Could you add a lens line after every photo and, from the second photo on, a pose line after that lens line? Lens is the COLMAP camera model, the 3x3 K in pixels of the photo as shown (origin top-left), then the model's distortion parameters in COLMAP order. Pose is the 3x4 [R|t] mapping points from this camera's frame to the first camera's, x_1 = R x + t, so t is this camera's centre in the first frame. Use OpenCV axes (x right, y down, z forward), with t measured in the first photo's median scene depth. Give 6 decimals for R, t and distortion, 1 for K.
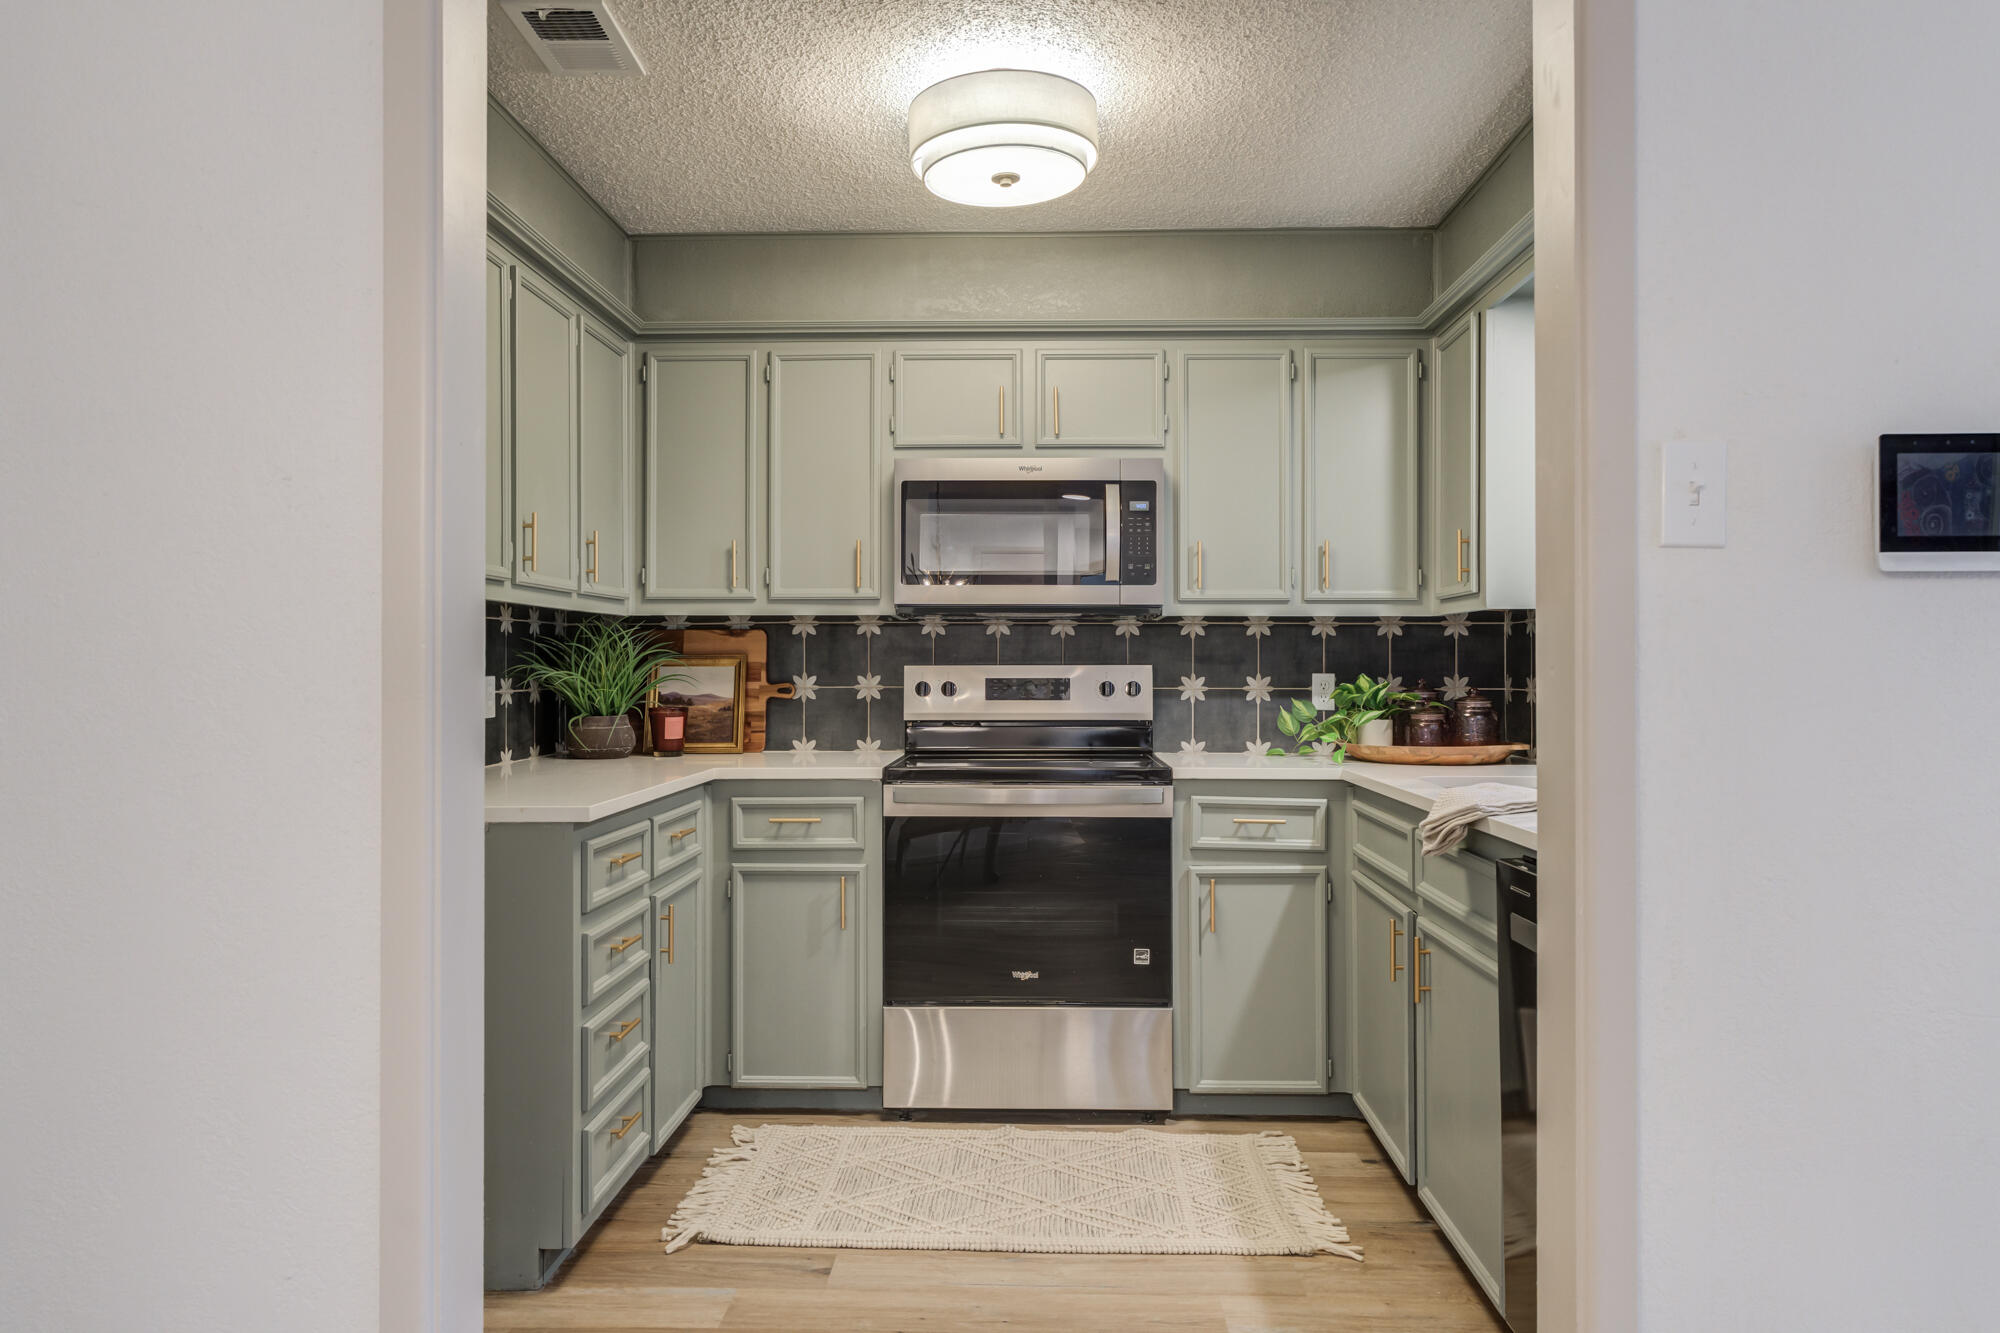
lens RADIAL K [[1406.3, 0, 1000.3], [0, 1406.3, 663.2], [0, 0, 1]] dist [-0.000673, -0.000121]
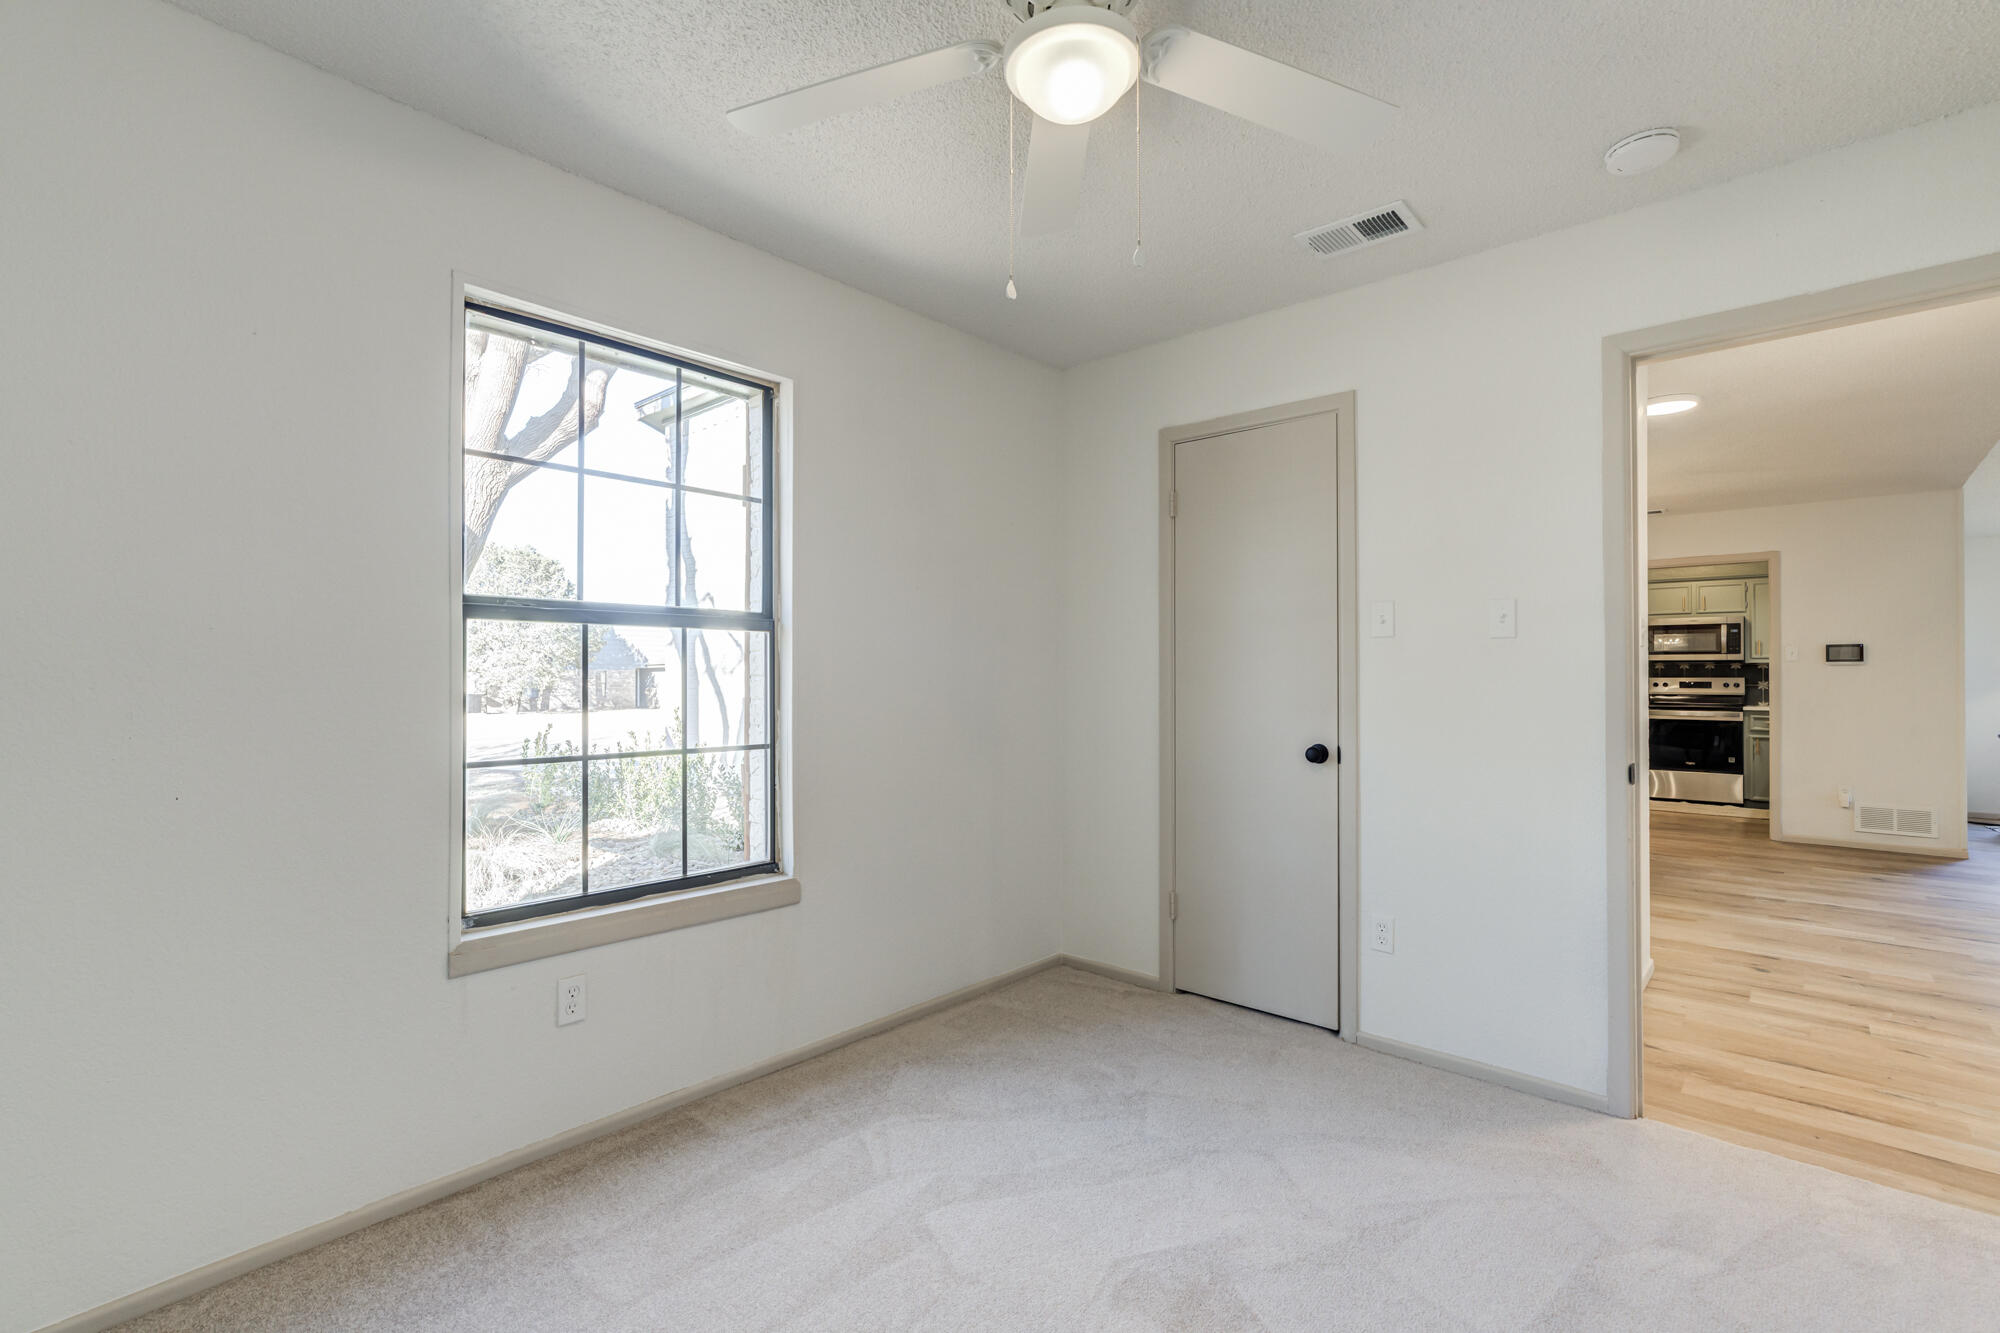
lens RADIAL K [[904.6, 0, 1004.7], [0, 904.6, 662.0], [0, 0, 1]] dist [0.004352, 0.000841]
pose [[0.759990, -0.010411, -0.649851, 0.176742], [0.002666, 0.999913, -0.012900, -0.013241], [0.649929, 0.008071, 0.759952, -1.739303]]
